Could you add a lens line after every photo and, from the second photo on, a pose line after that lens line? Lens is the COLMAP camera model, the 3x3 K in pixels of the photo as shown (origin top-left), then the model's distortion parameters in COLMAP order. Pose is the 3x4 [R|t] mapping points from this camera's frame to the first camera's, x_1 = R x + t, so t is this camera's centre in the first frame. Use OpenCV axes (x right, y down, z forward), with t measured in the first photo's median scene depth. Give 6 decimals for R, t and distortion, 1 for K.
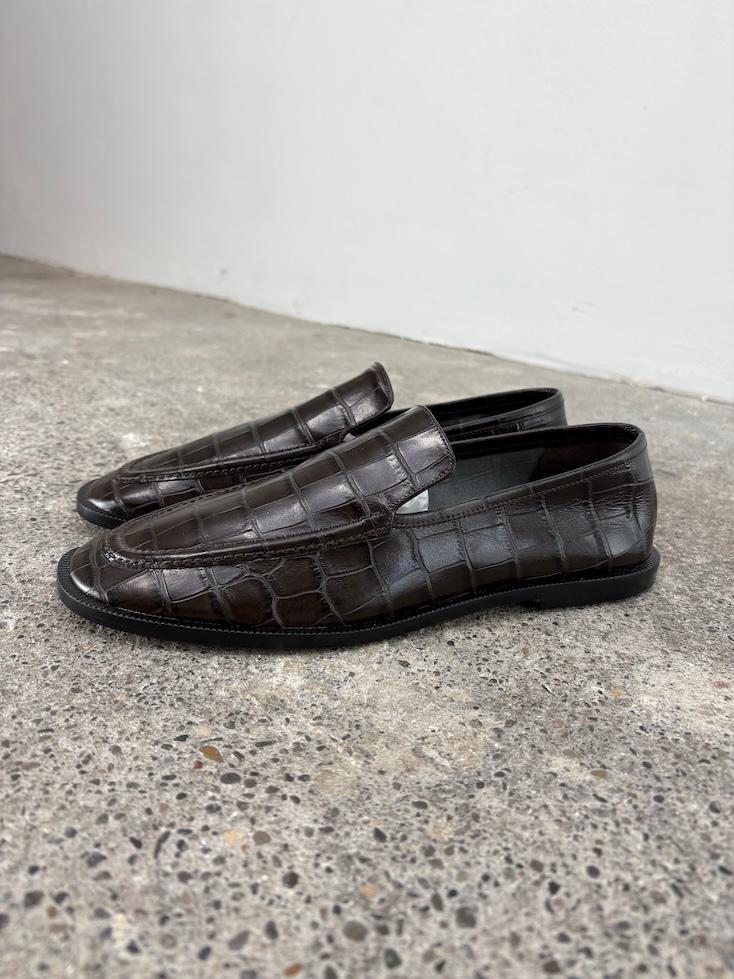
lens RADIAL K [[748.7, 0, 368.7], [0, 748.7, 492.7], [0, 0, 1]] dist [0.018875, -0.039078]
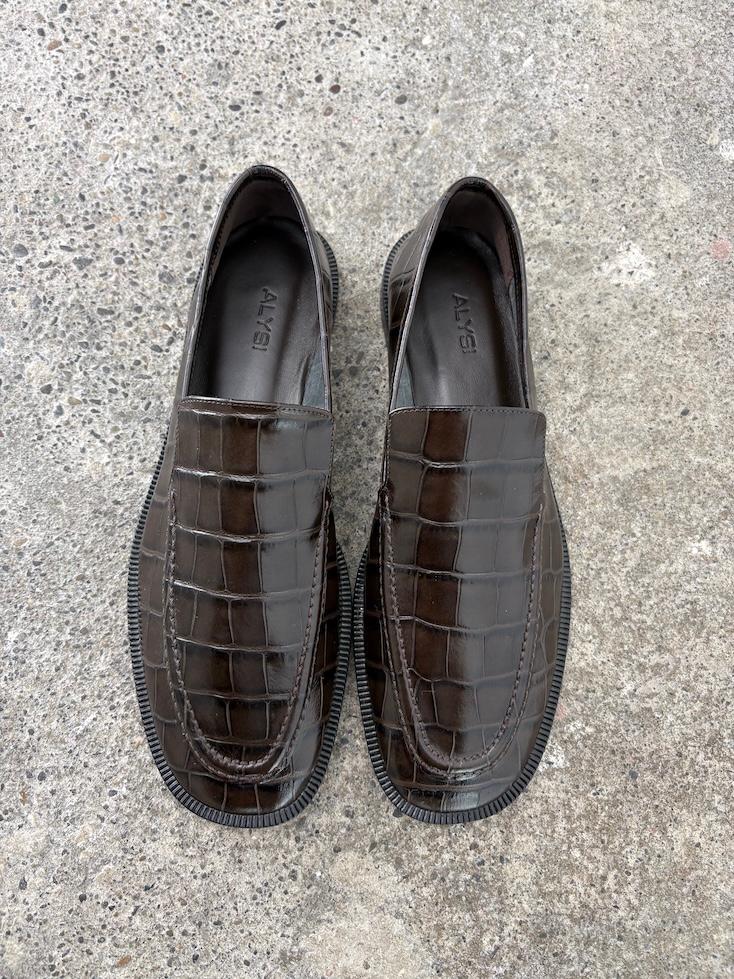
lens RADIAL K [[748.7, 0, 364.4], [0, 748.7, 488.5], [0, 0, 1]] dist [0.018875, -0.039078]
pose [[0.639370, 0.740695, -0.206341, 0.179306], [-0.285463, 0.477846, 0.830767, -1.186064], [0.713945, -0.472265, 0.516961, 1.189341]]
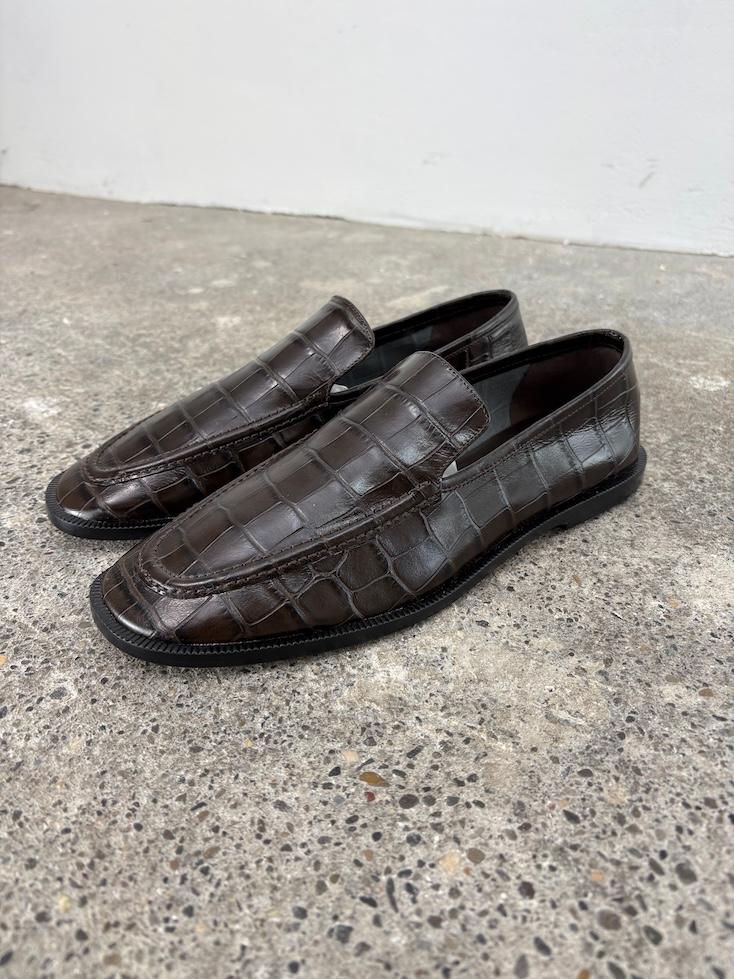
lens RADIAL K [[748.7, 0, 360.3], [0, 748.7, 489.9], [0, 0, 1]] dist [0.018875, -0.039078]
pose [[0.956075, -0.210904, 0.203571, -0.316727], [0.165937, 0.961911, 0.217236, -0.221410], [-0.241633, -0.173914, 0.954656, 0.105998]]
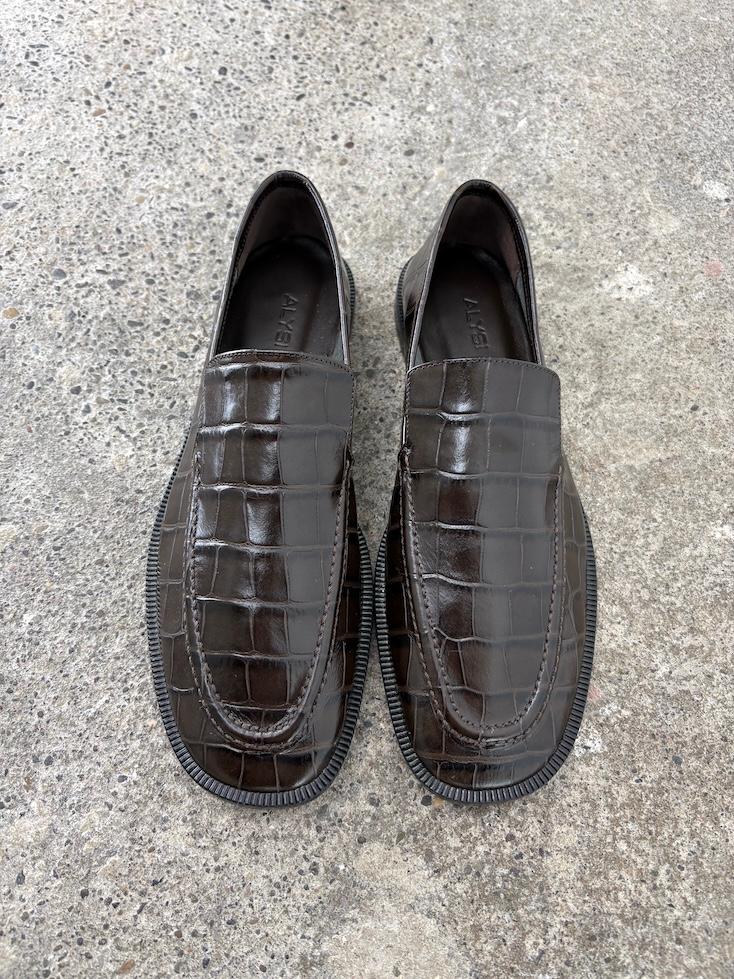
lens RADIAL K [[748.7, 0, 366.3], [0, 748.7, 491.6], [0, 0, 1]] dist [0.018875, -0.039078]
pose [[0.647005, 0.676033, -0.352653, 0.382672], [-0.266279, 0.633716, 0.726292, -1.029089], [0.714479, -0.376010, 0.590031, 1.048145]]
